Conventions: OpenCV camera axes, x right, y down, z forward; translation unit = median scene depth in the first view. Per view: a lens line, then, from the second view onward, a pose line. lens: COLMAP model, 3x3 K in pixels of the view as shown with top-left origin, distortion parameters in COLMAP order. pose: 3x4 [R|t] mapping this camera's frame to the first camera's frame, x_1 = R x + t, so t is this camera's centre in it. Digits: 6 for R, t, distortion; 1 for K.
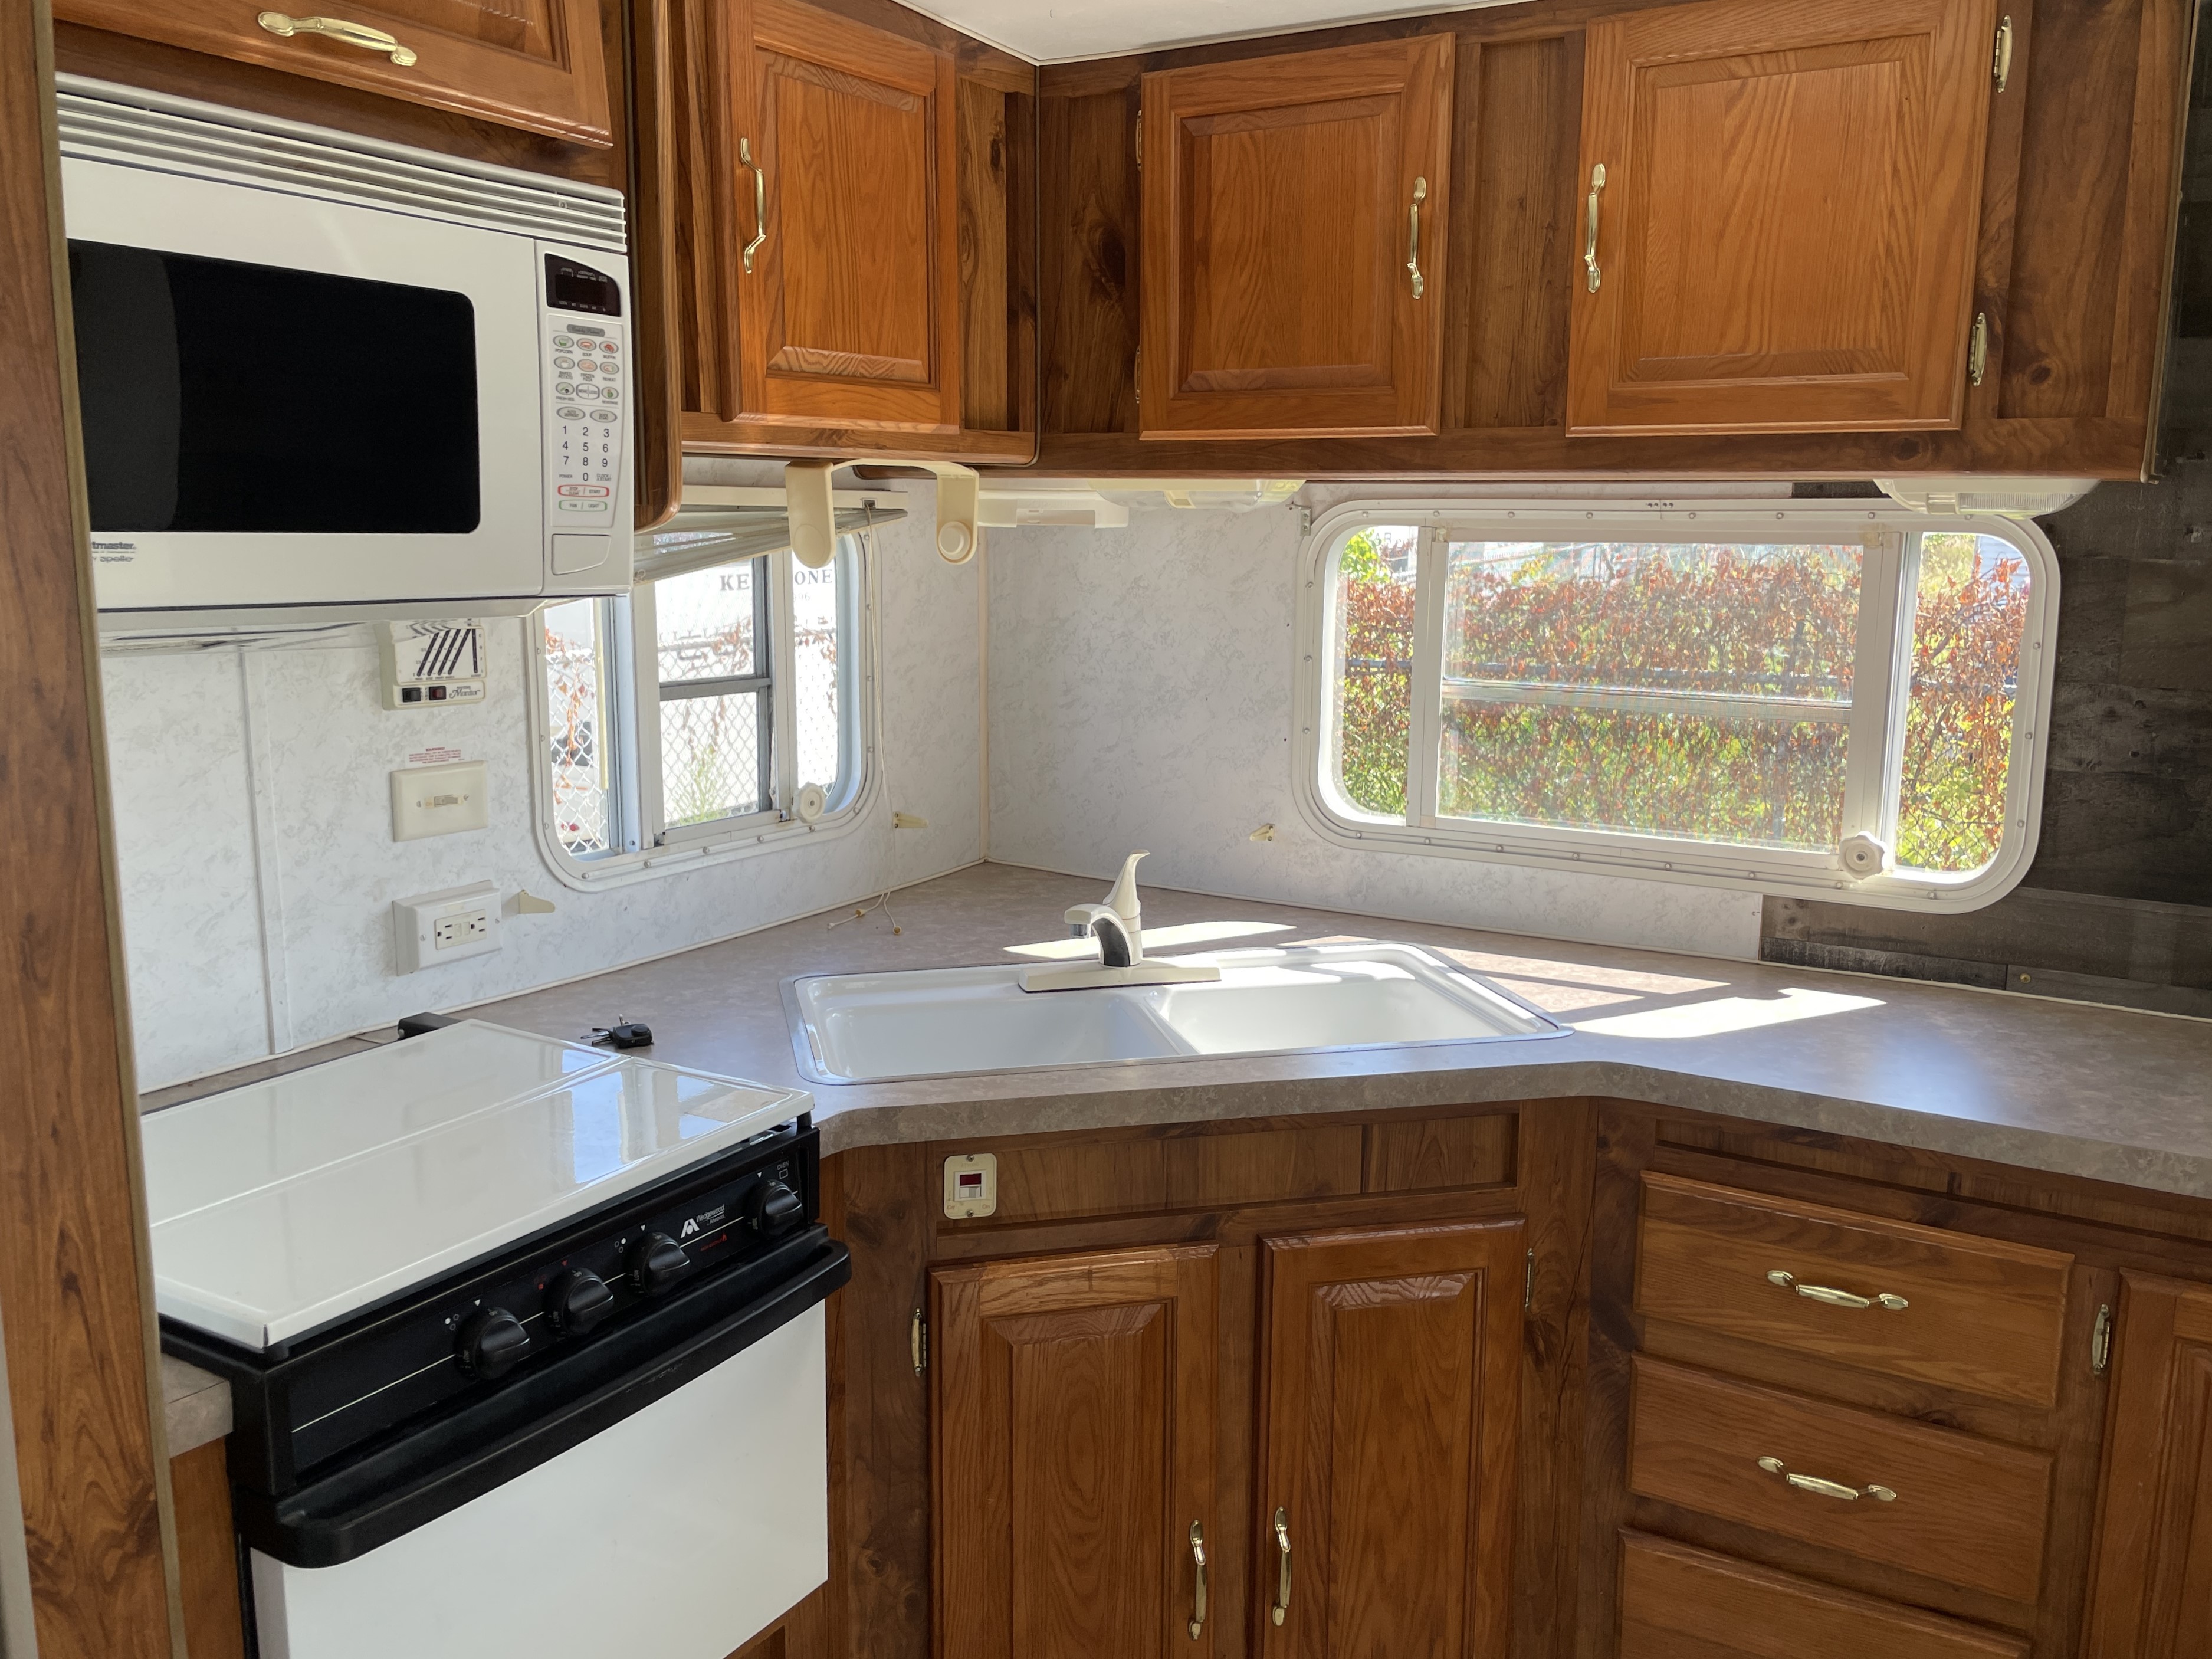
lens RADIAL K [[1833.0, 0, 1106.0], [0, 1833.0, 829.5], [0, 0, 1]] dist [0.110045, -0.154066]
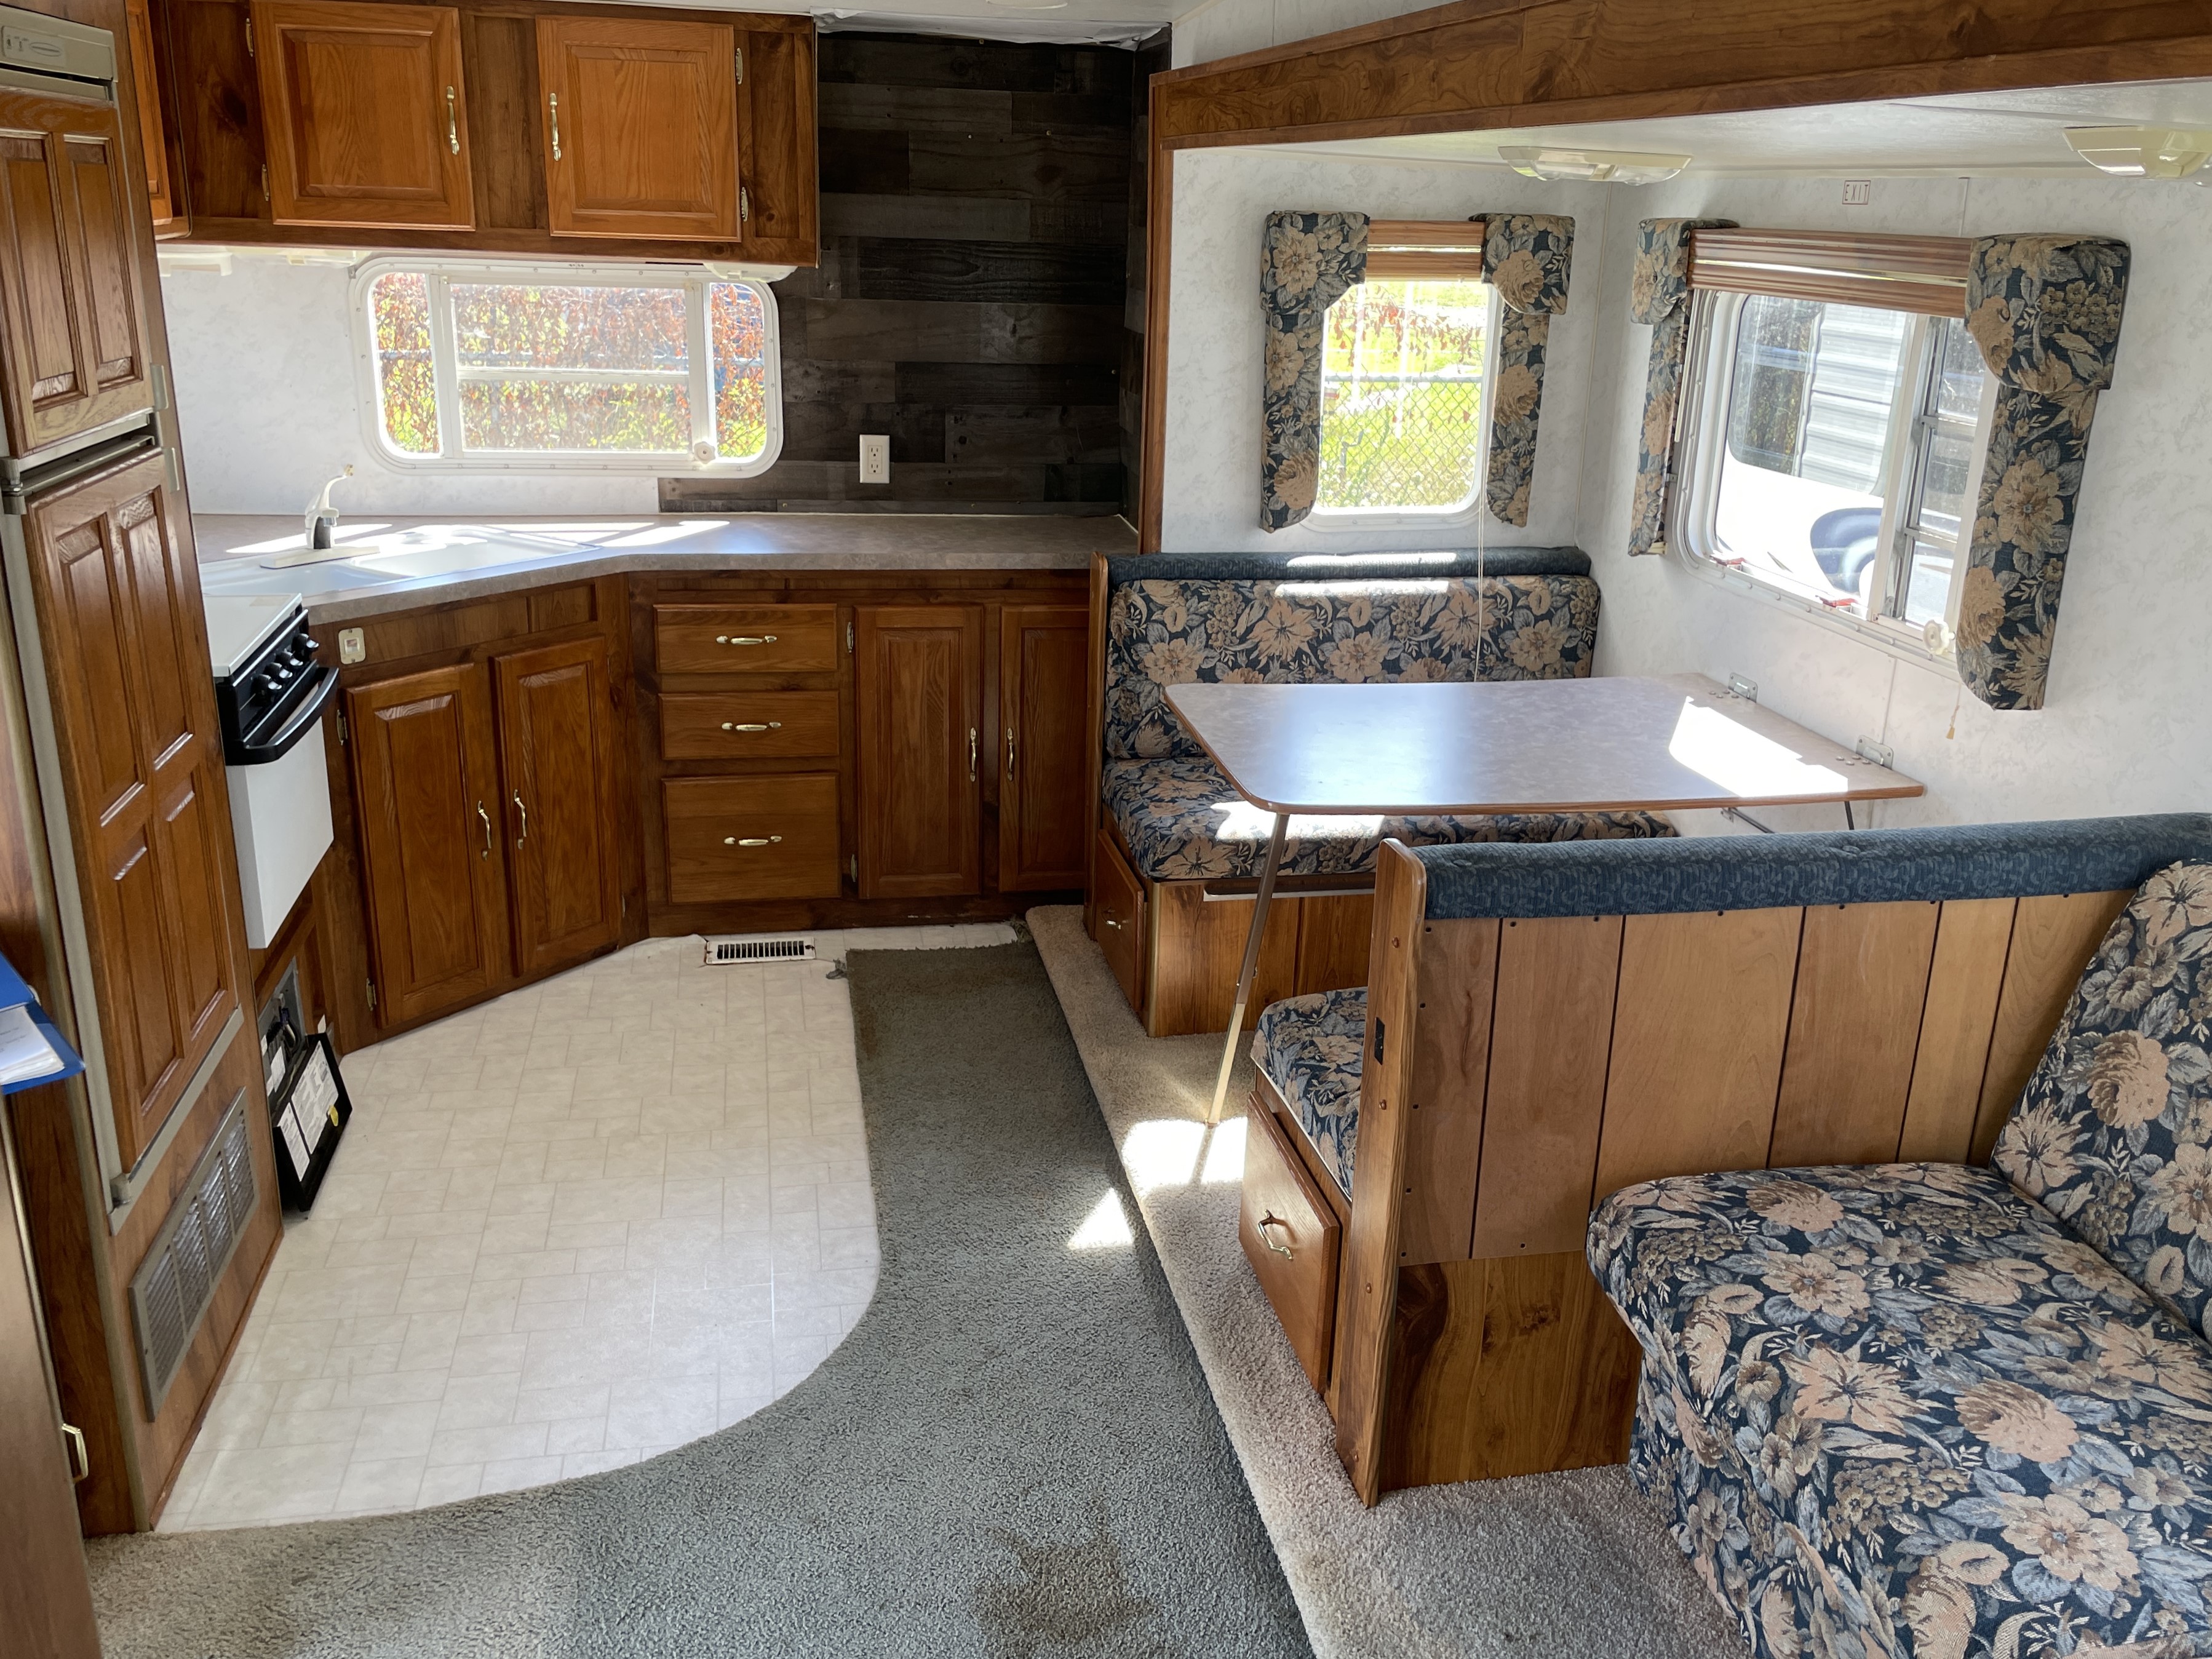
lens RADIAL K [[1904.0, 0, 1185.0], [0, 1904.0, 828.7], [0, 0, 1]] dist [-0.003186, -0.009309]
pose [[0.725523, -0.197240, 0.659328, -0.736283], [0.085940, 0.976516, 0.197561, 0.057776], [-0.682811, -0.086672, 0.725436, -0.984564]]
